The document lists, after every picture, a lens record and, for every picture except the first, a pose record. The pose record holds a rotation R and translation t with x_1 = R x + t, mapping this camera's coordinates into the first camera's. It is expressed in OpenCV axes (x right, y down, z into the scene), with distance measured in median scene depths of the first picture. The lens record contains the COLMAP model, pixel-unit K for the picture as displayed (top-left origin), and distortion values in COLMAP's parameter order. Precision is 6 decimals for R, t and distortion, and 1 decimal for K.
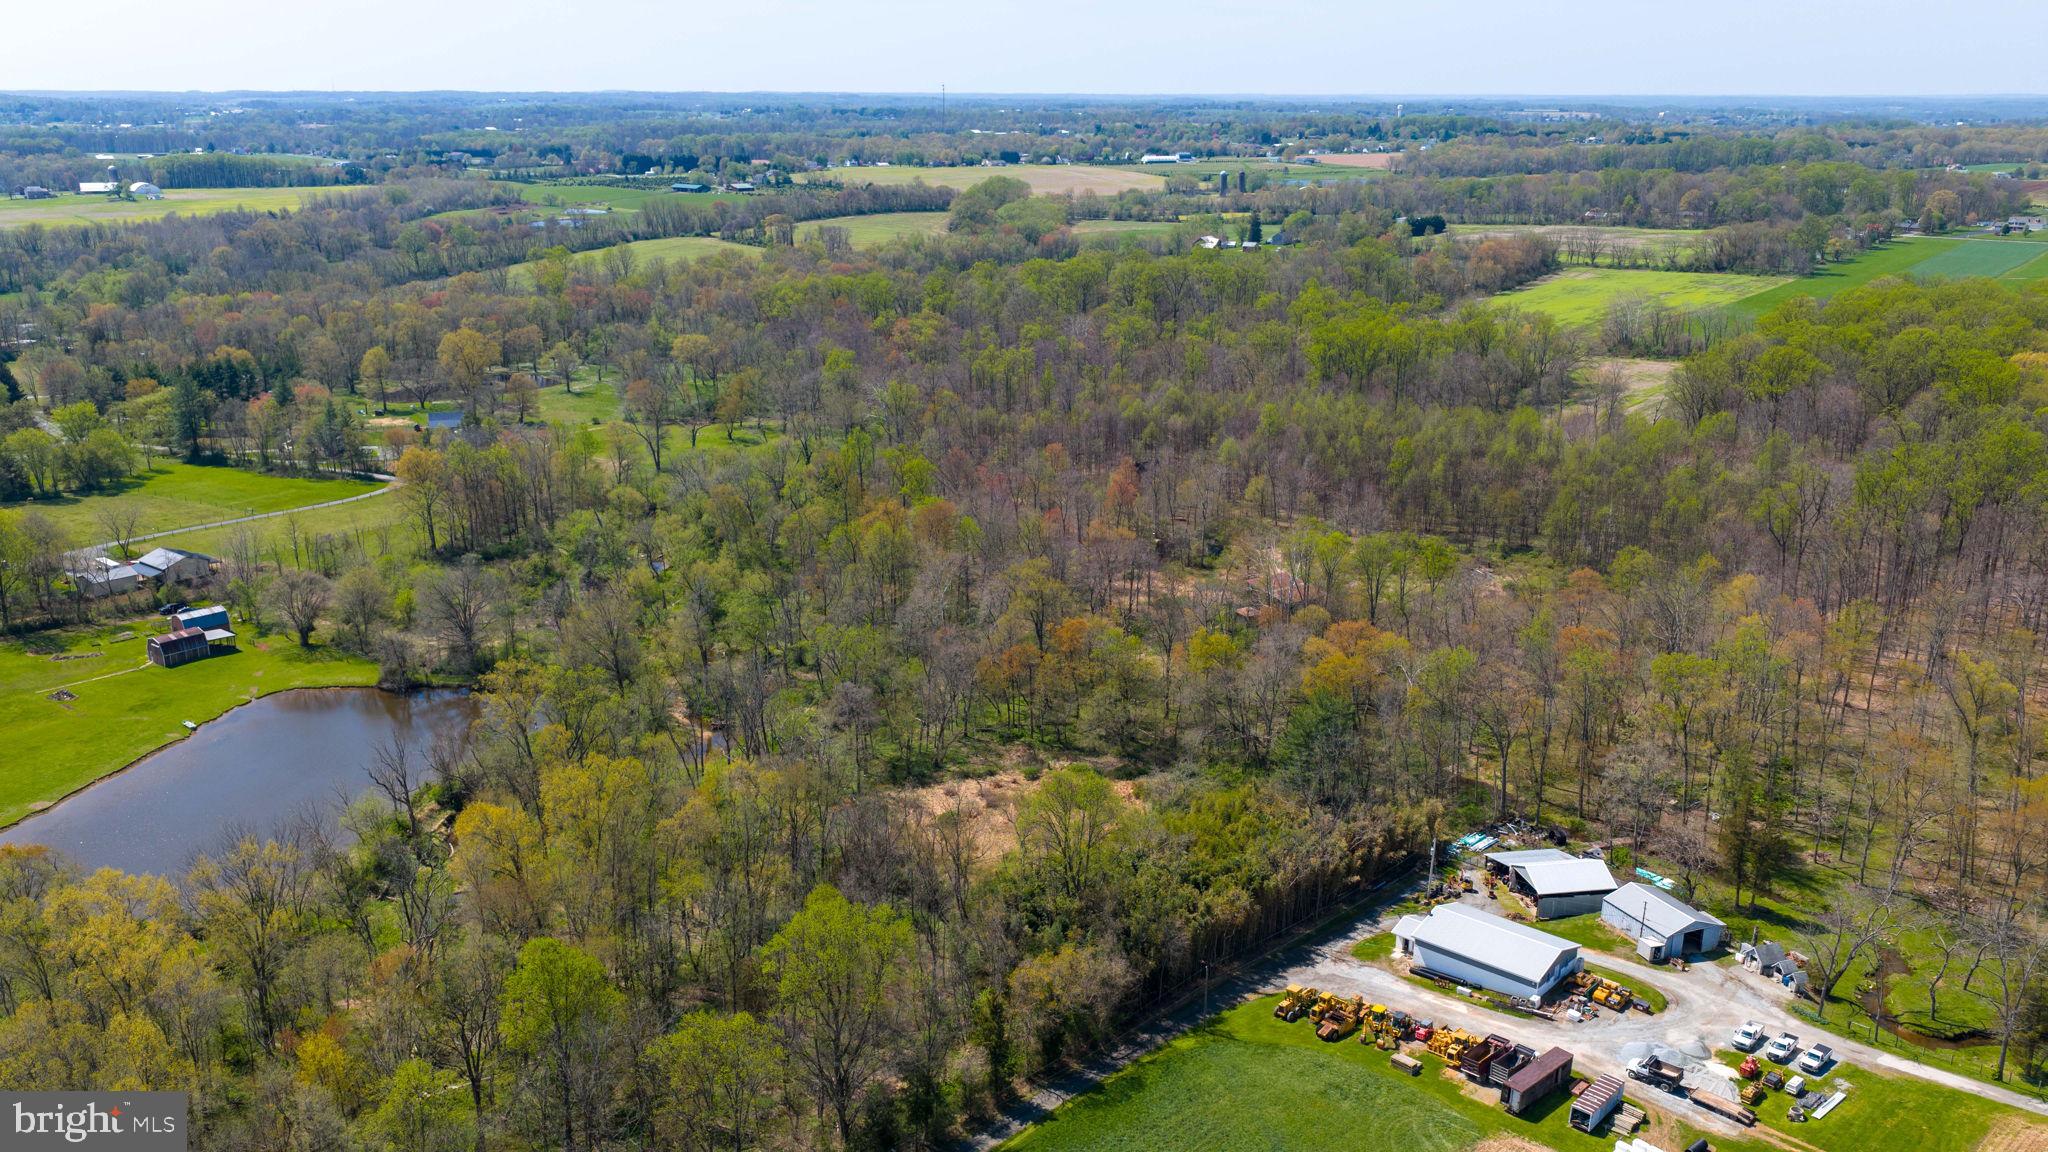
lens RADIAL K [[1683.2, 0, 1025.9], [0, 1683.2, 573.9], [0, 0, 1]] dist [0.028660, -0.043032]
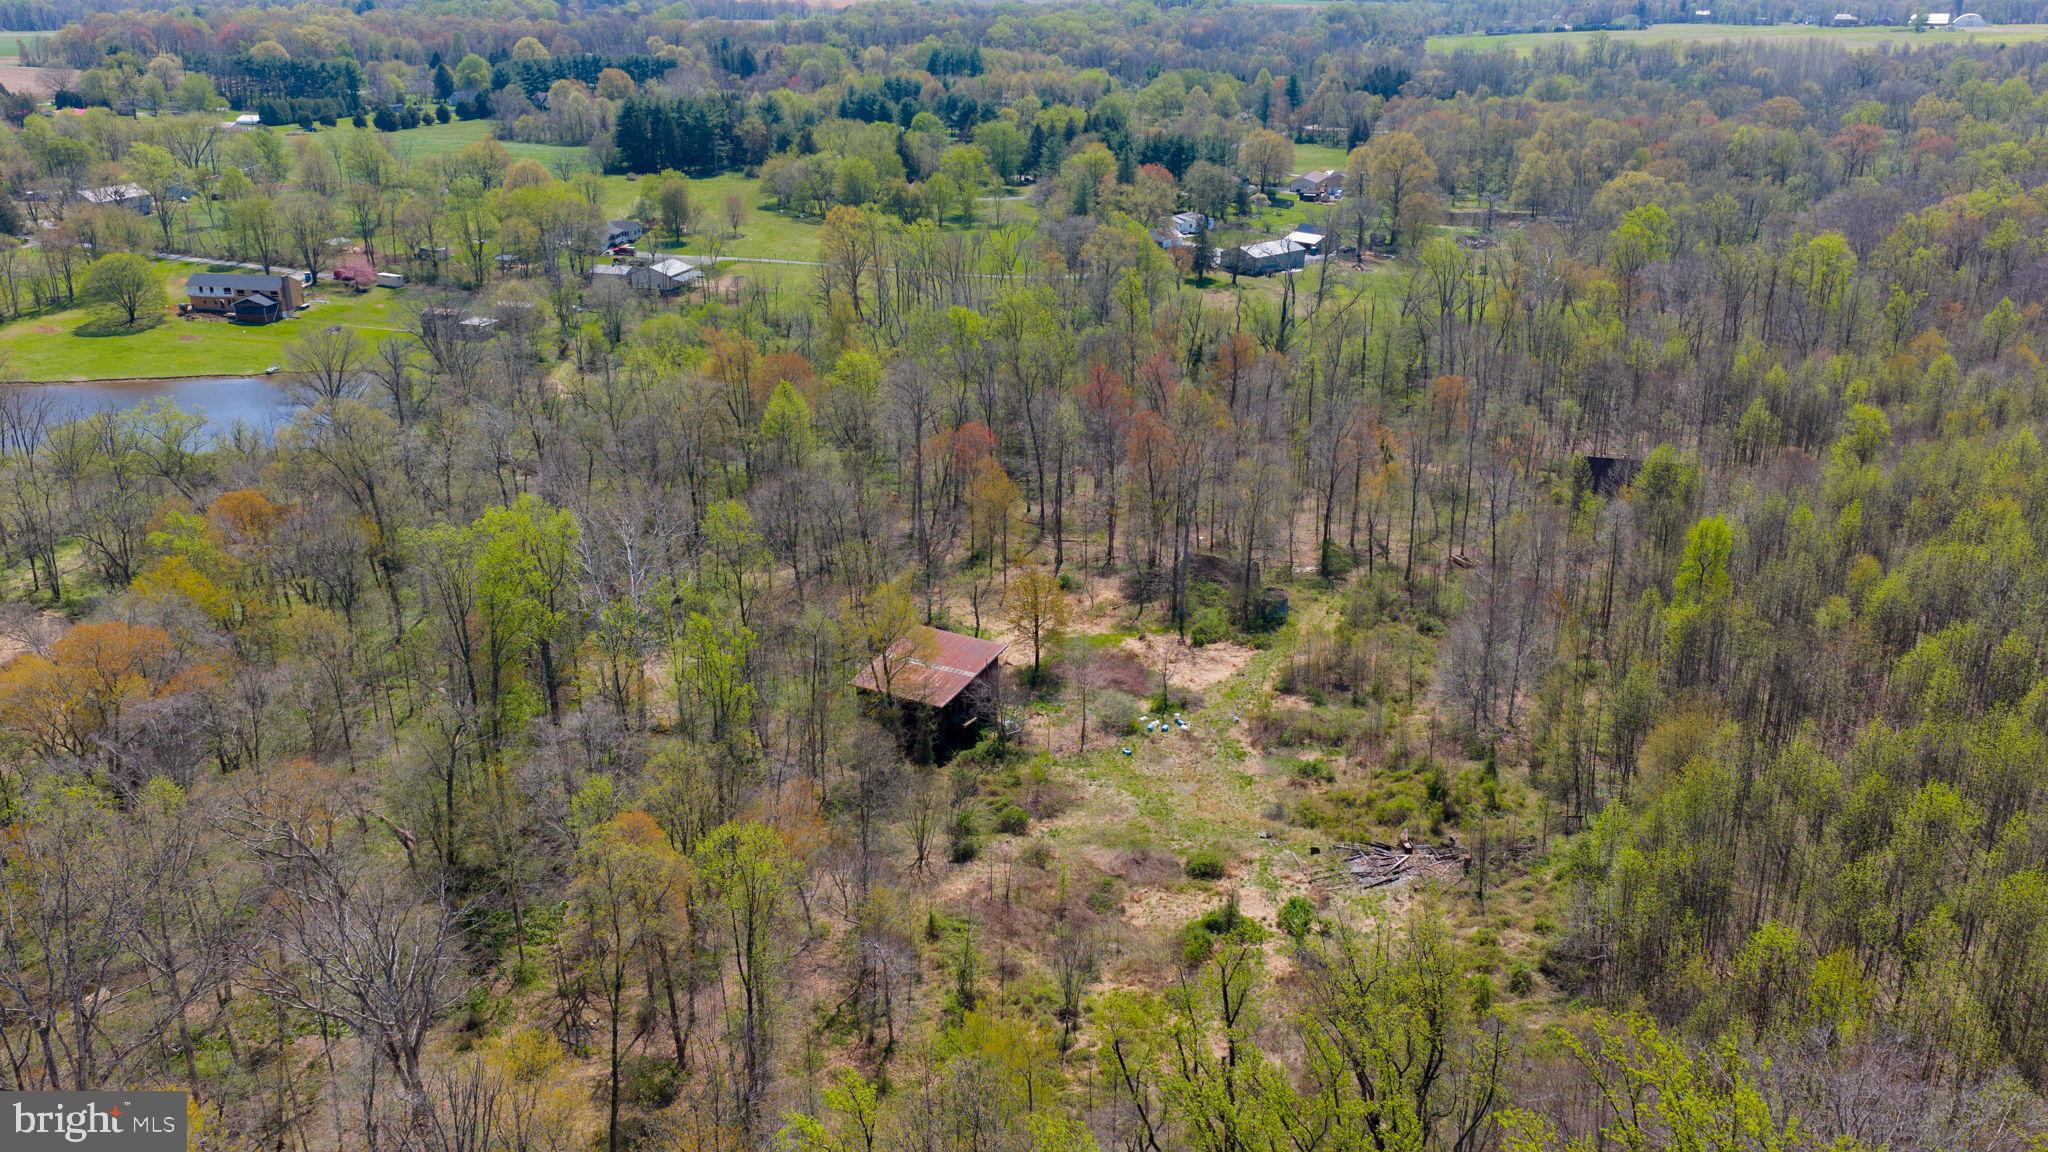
lens RADIAL K [[1683.2, 0, 1027.4], [0, 1683.2, 556.4], [0, 0, 1]] dist [0.028660, -0.043032]
pose [[0.386616, 0.306973, -0.869652, 0.199560], [-0.251561, 0.942321, 0.220789, -0.046806], [0.887268, 0.133410, 0.441539, 0.277131]]
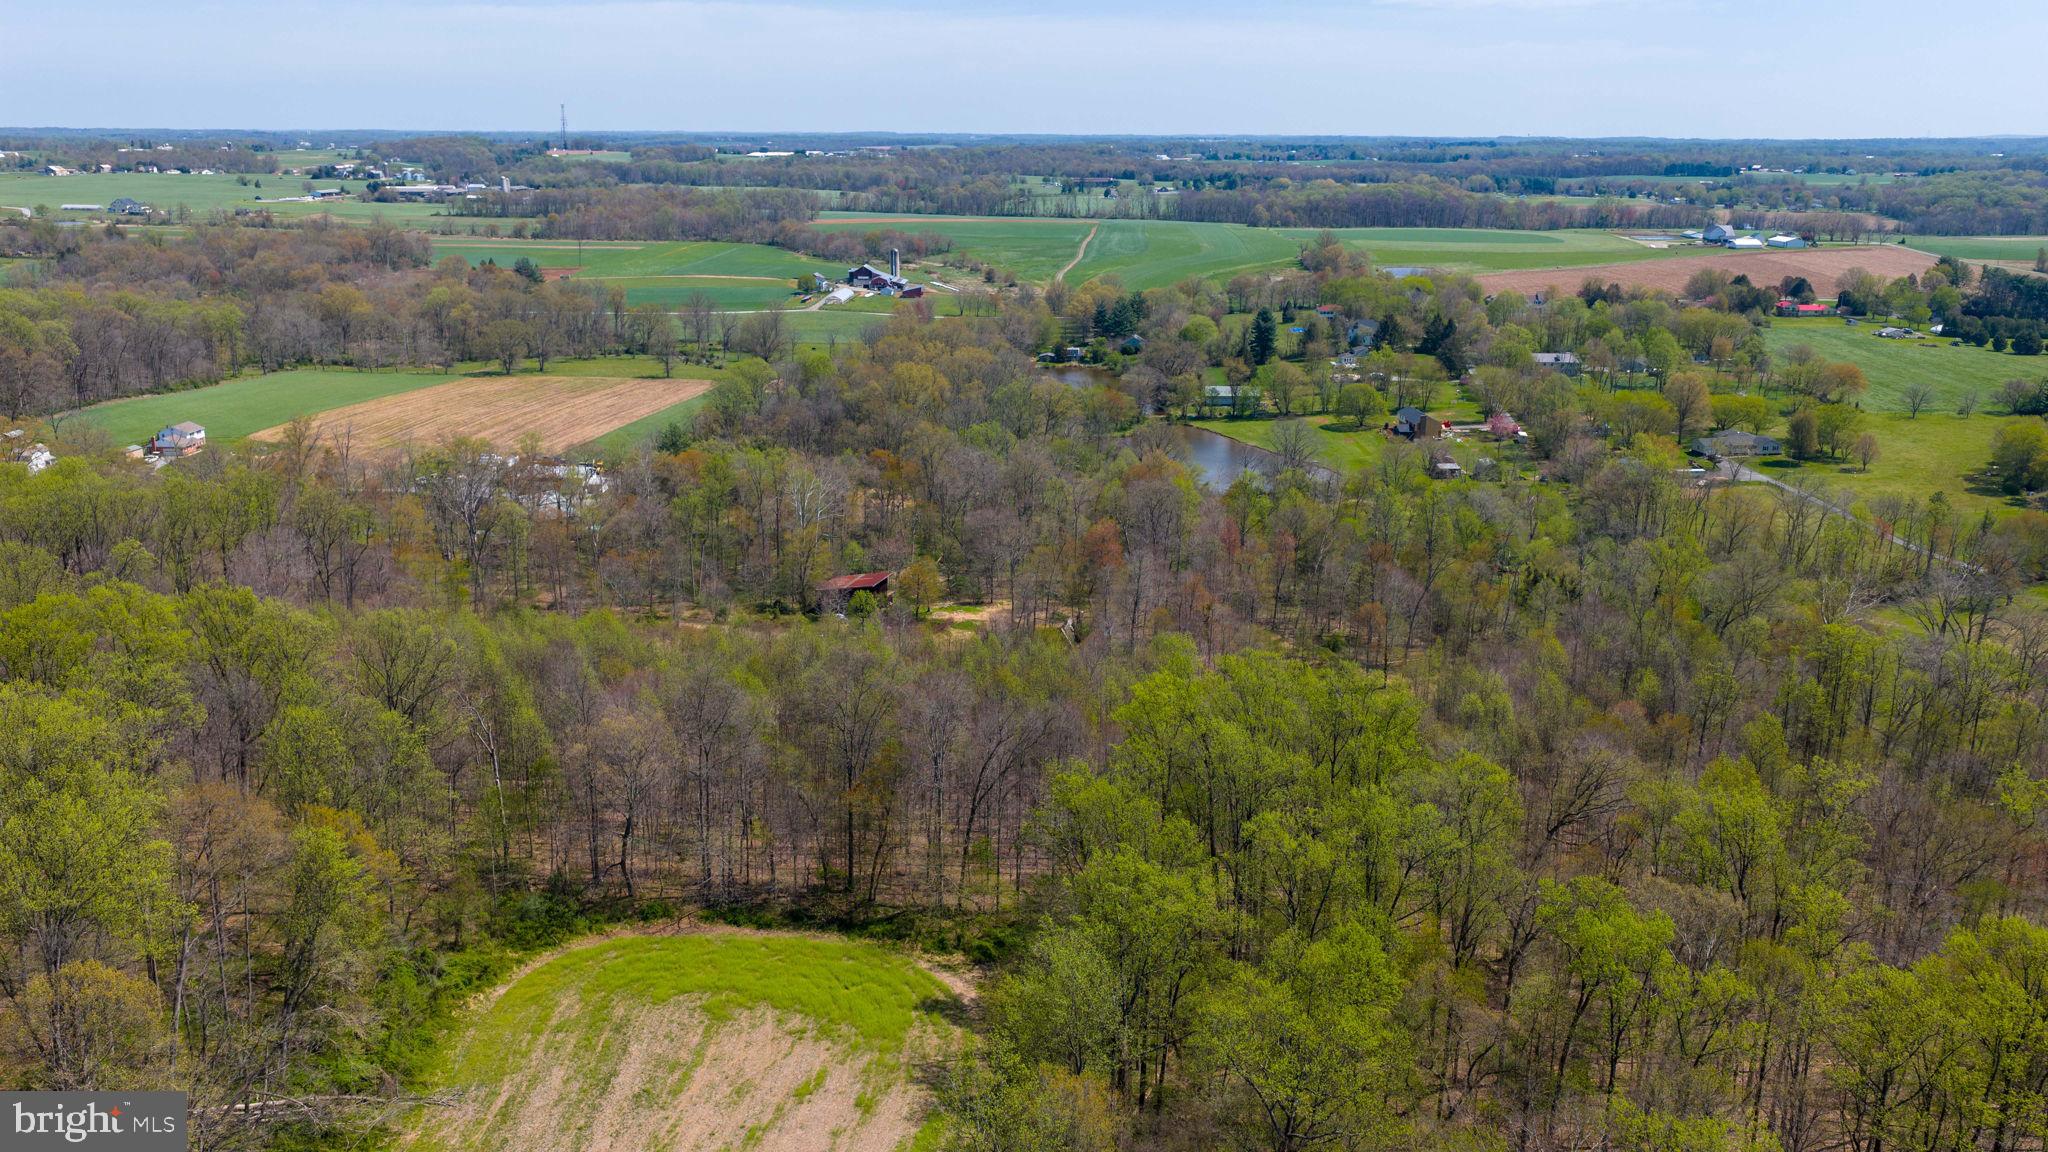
lens RADIAL K [[1683.2, 0, 1029.4], [0, 1683.2, 570.3], [0, 0, 1]] dist [0.028660, -0.043032]
pose [[-0.807179, 0.140844, -0.573258, 0.211593], [-0.170191, 0.874358, 0.454460, -0.157130], [0.565241, 0.464394, -0.681793, 0.591044]]
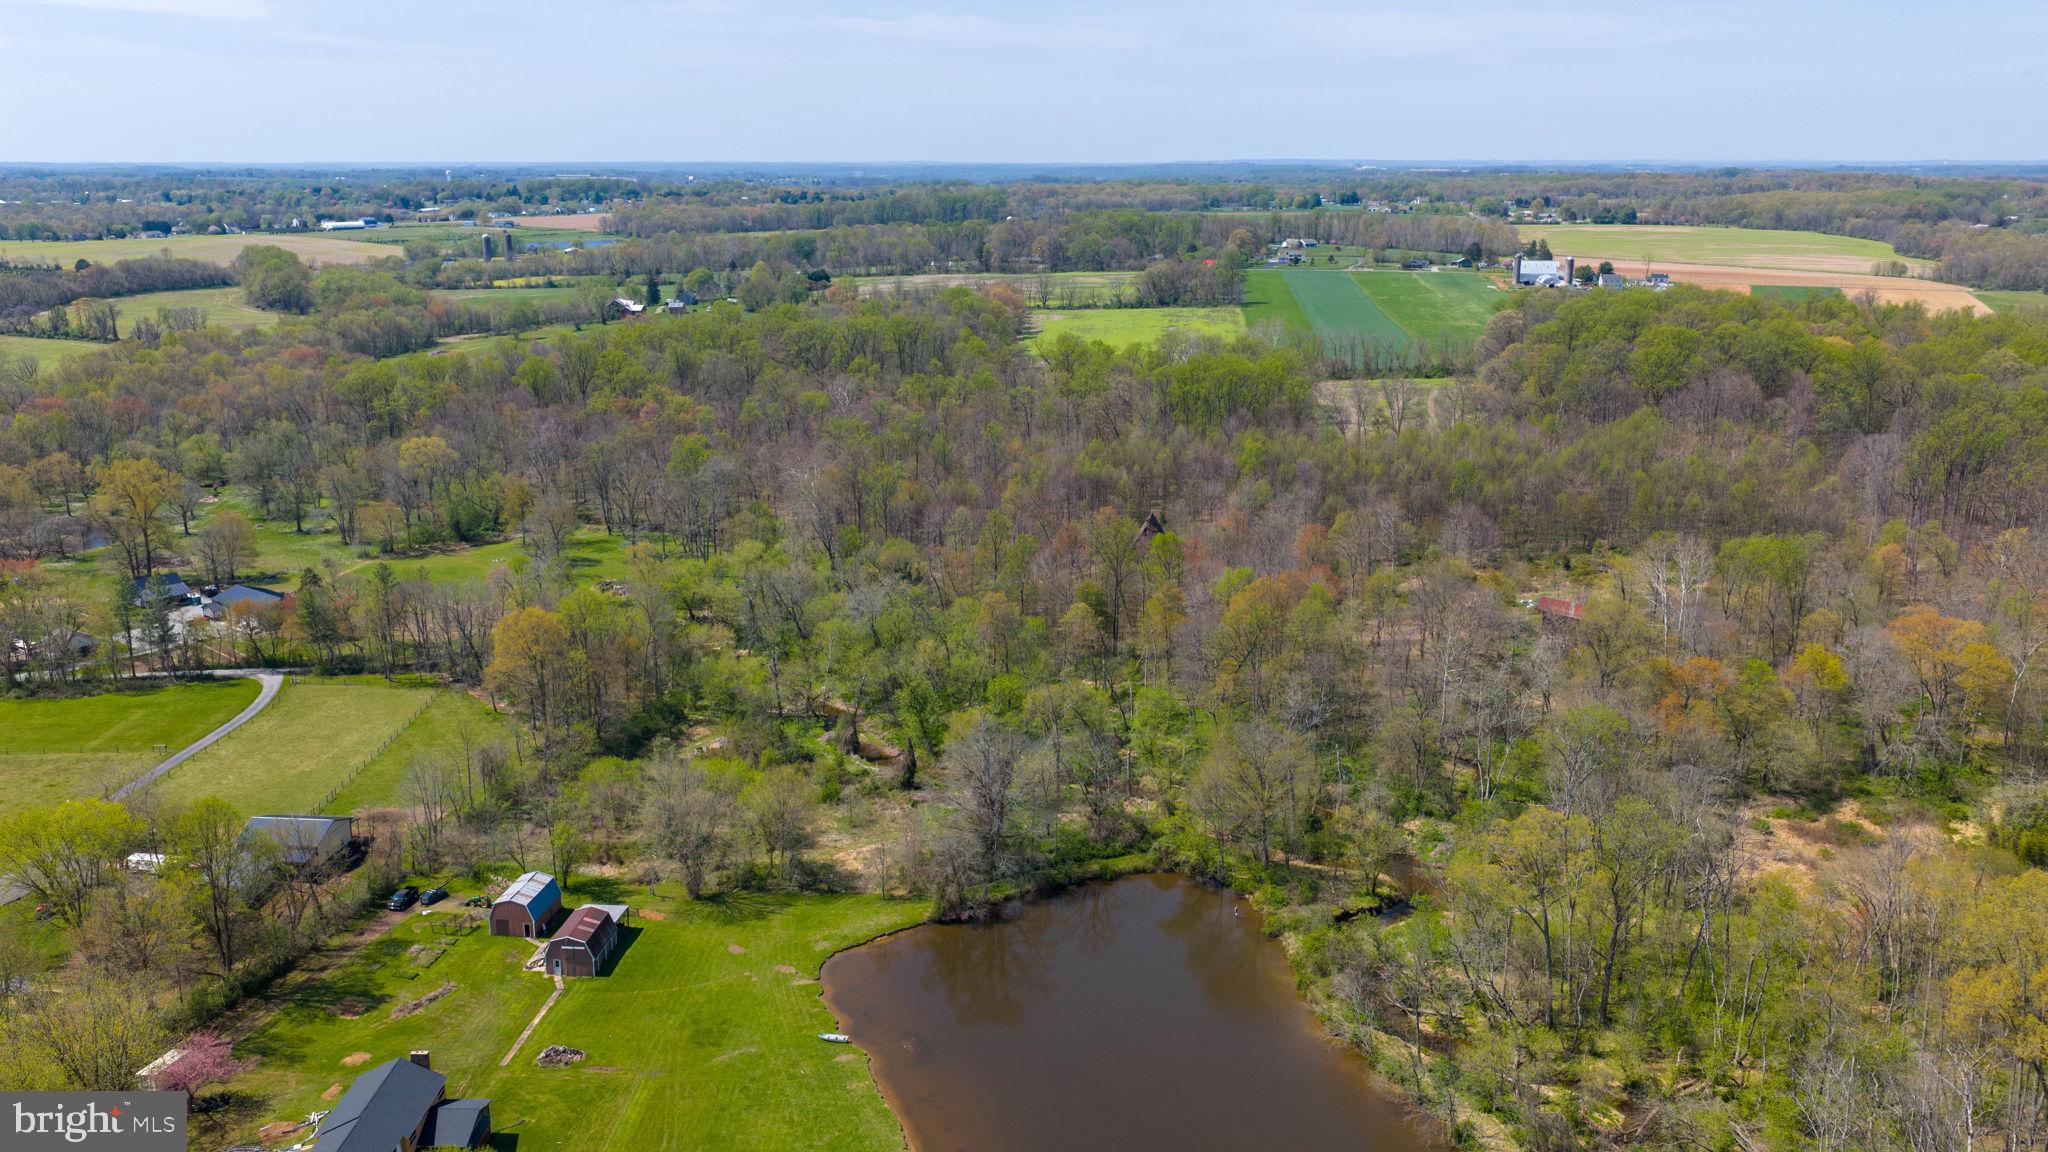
lens RADIAL K [[1683.2, 0, 1025.3], [0, 1683.2, 580.6], [0, 0, 1]] dist [0.028660, -0.043032]
pose [[0.835907, -0.136735, 0.531567, -0.219941], [0.154656, 0.987908, 0.010919, -0.024017], [-0.526632, 0.073083, 0.846946, 0.112237]]
